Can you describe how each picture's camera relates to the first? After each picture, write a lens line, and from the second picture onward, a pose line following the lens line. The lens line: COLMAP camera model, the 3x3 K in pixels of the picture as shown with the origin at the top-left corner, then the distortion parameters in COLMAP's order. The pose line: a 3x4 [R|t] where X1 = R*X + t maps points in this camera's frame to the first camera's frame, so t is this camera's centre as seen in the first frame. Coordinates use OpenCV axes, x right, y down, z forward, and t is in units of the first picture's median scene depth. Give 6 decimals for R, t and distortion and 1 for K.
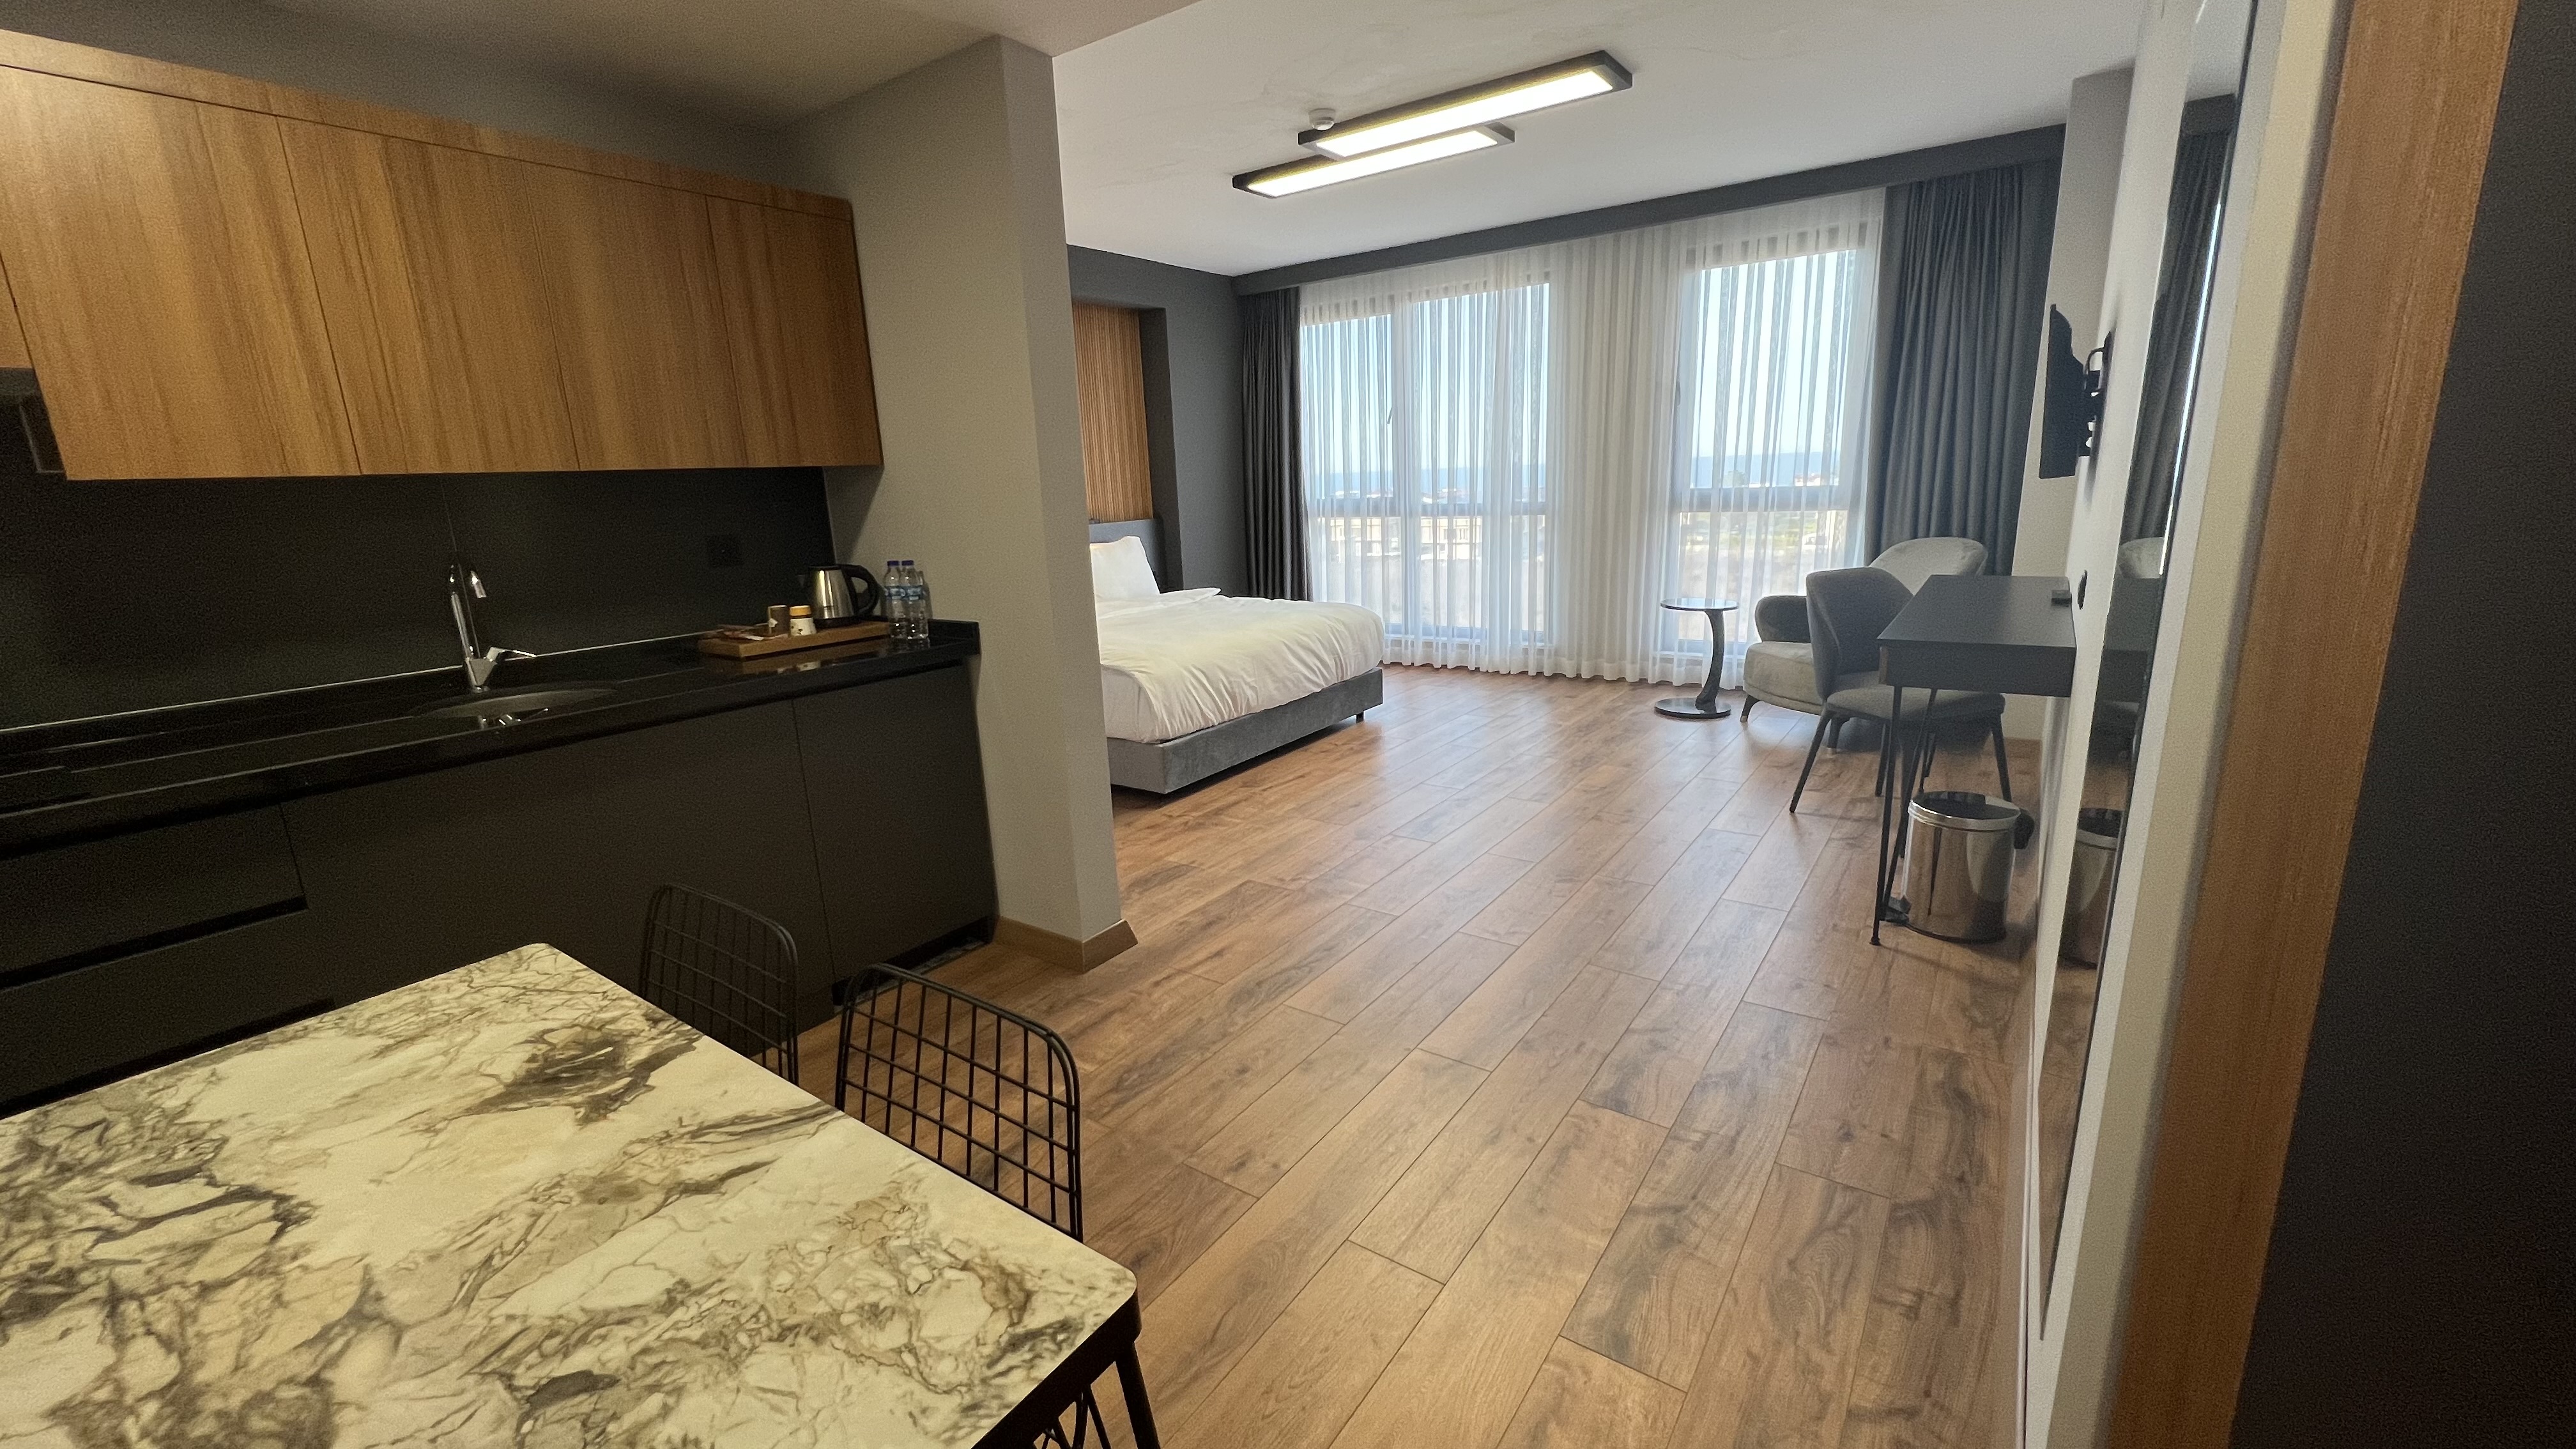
lens RADIAL K [[1038.3, 0, 1286.0], [0, 1038.3, 721.4], [0, 0, 1]] dist [0.002029, 0.000346]
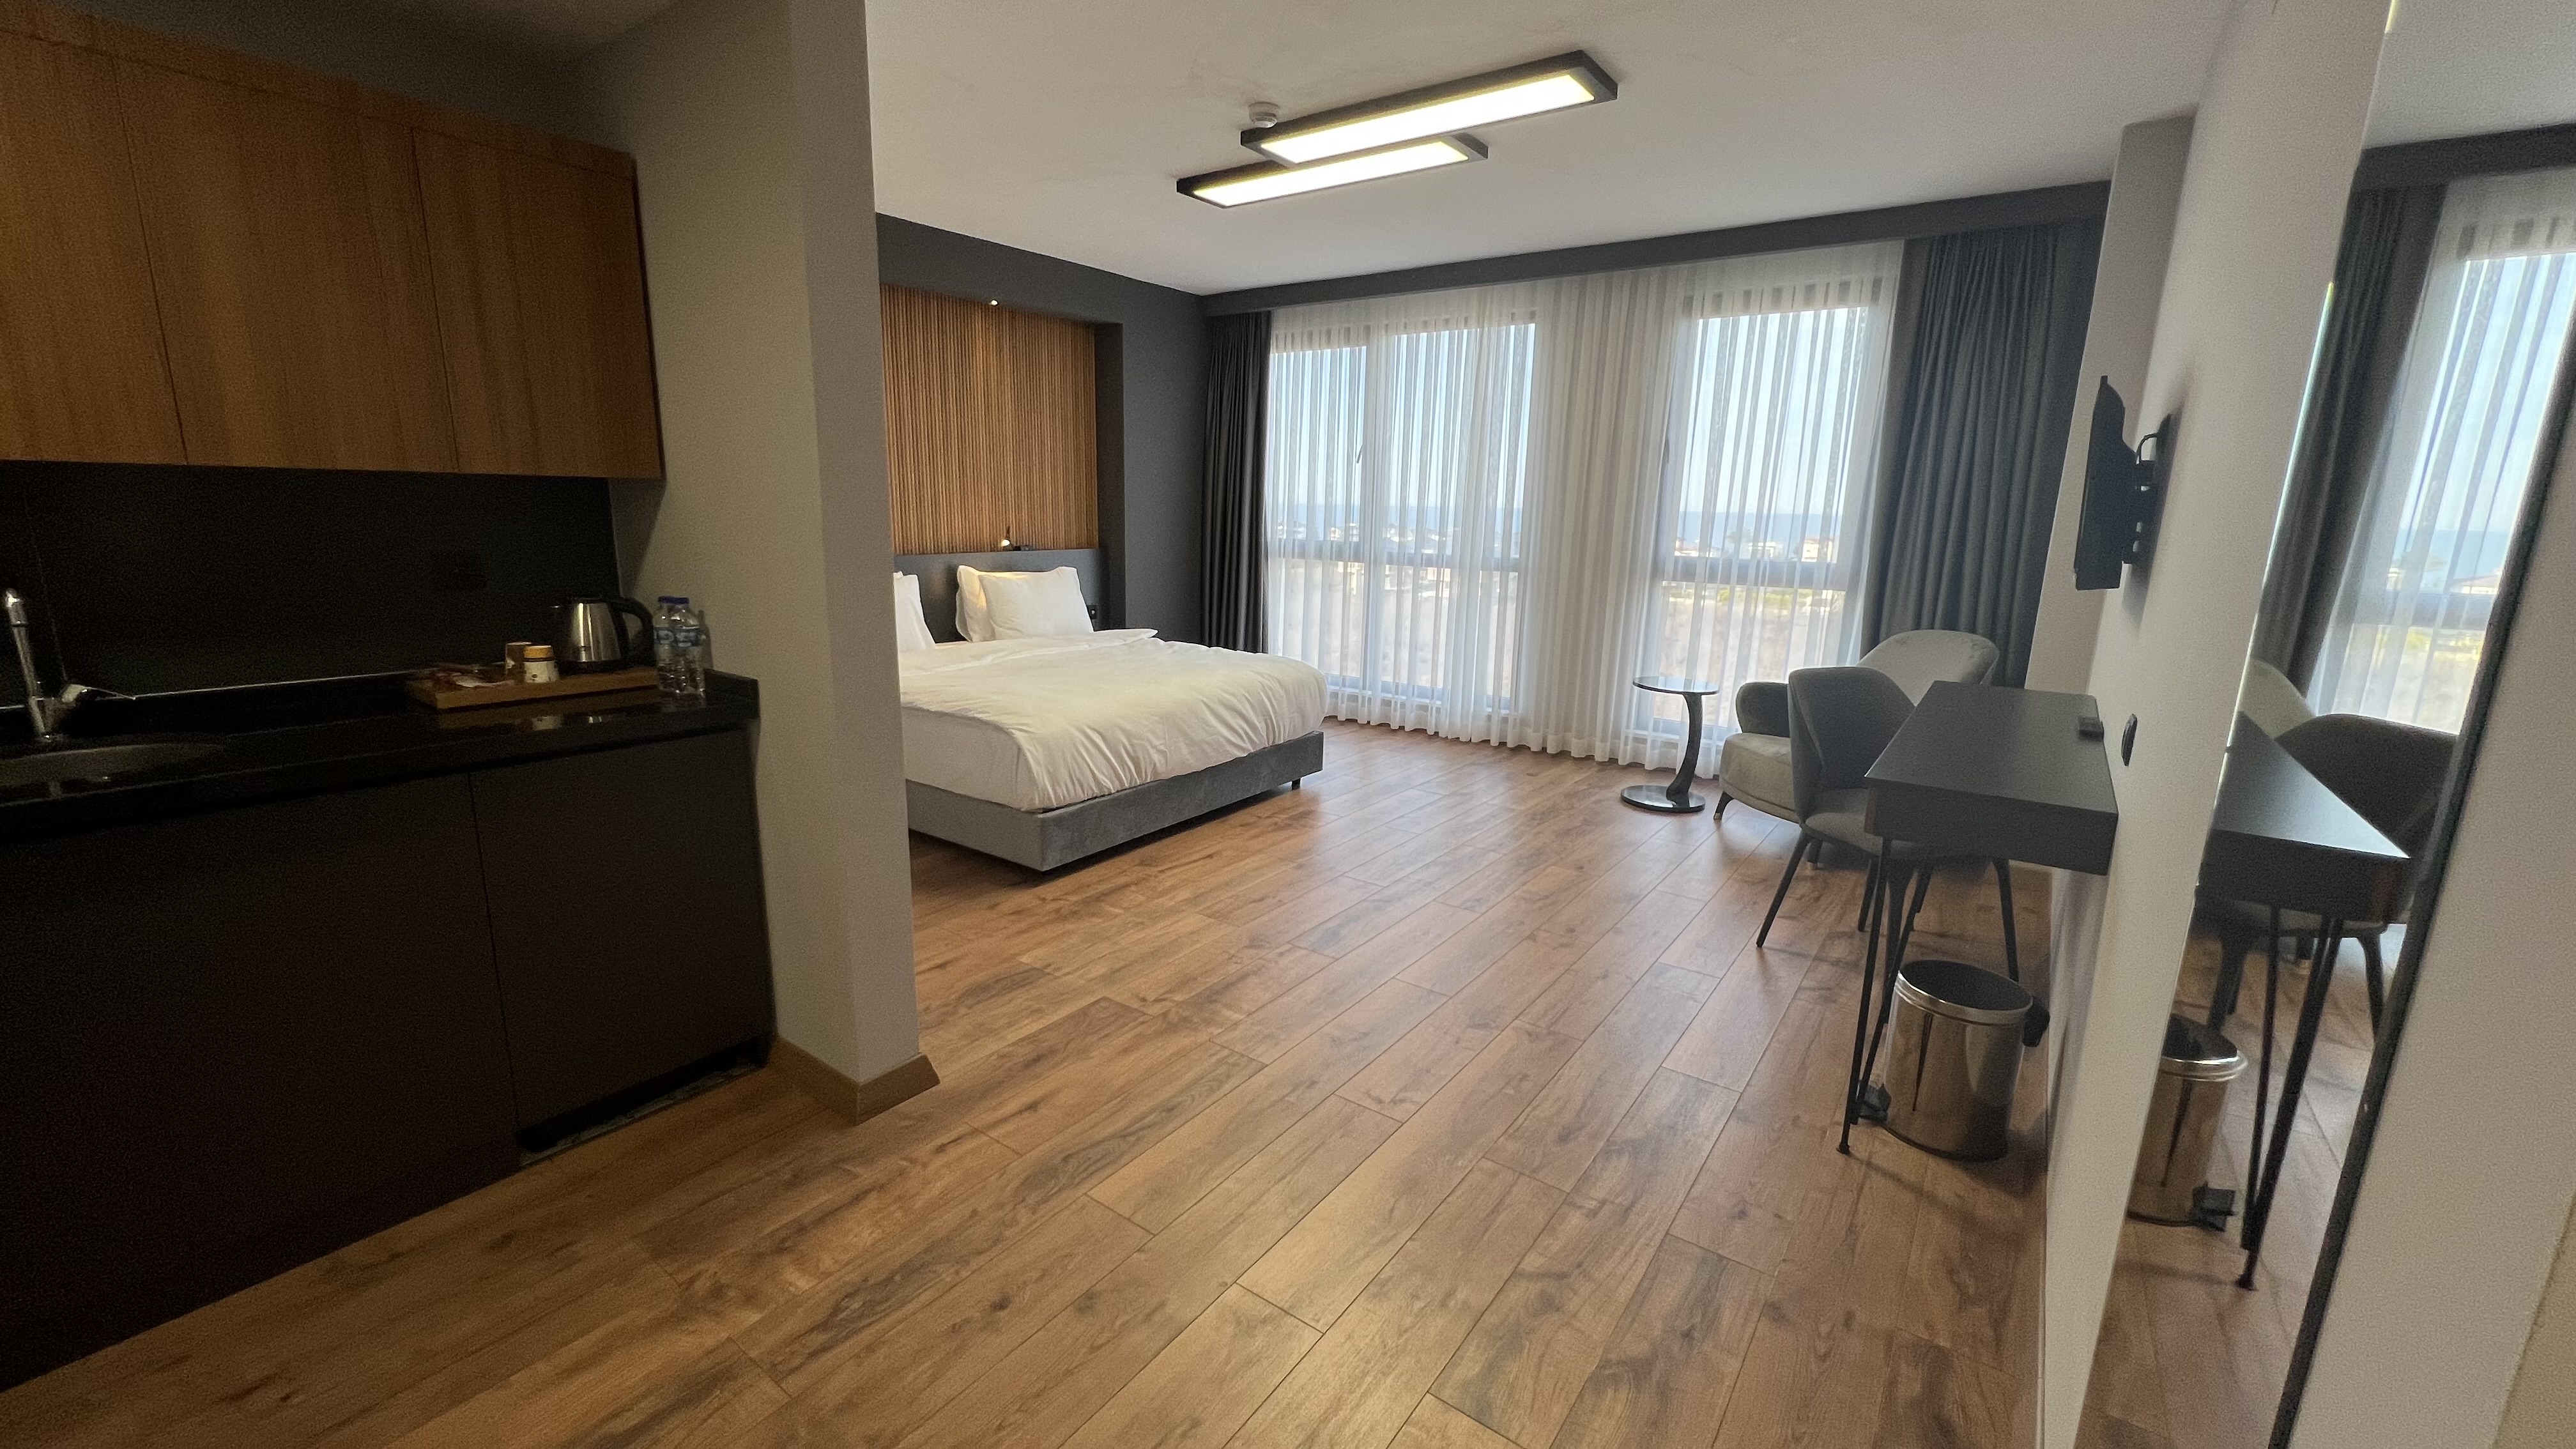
lens RADIAL K [[1038.3, 0, 1285.6], [0, 1038.3, 721.5], [0, 0, 1]] dist [0.002029, 0.000346]
pose [[0.997932, 0.064262, 0.001425, 0.083952], [-0.064205, 0.997610, -0.025550, -0.050415], [-0.003064, 0.025406, 0.999673, 0.139947]]
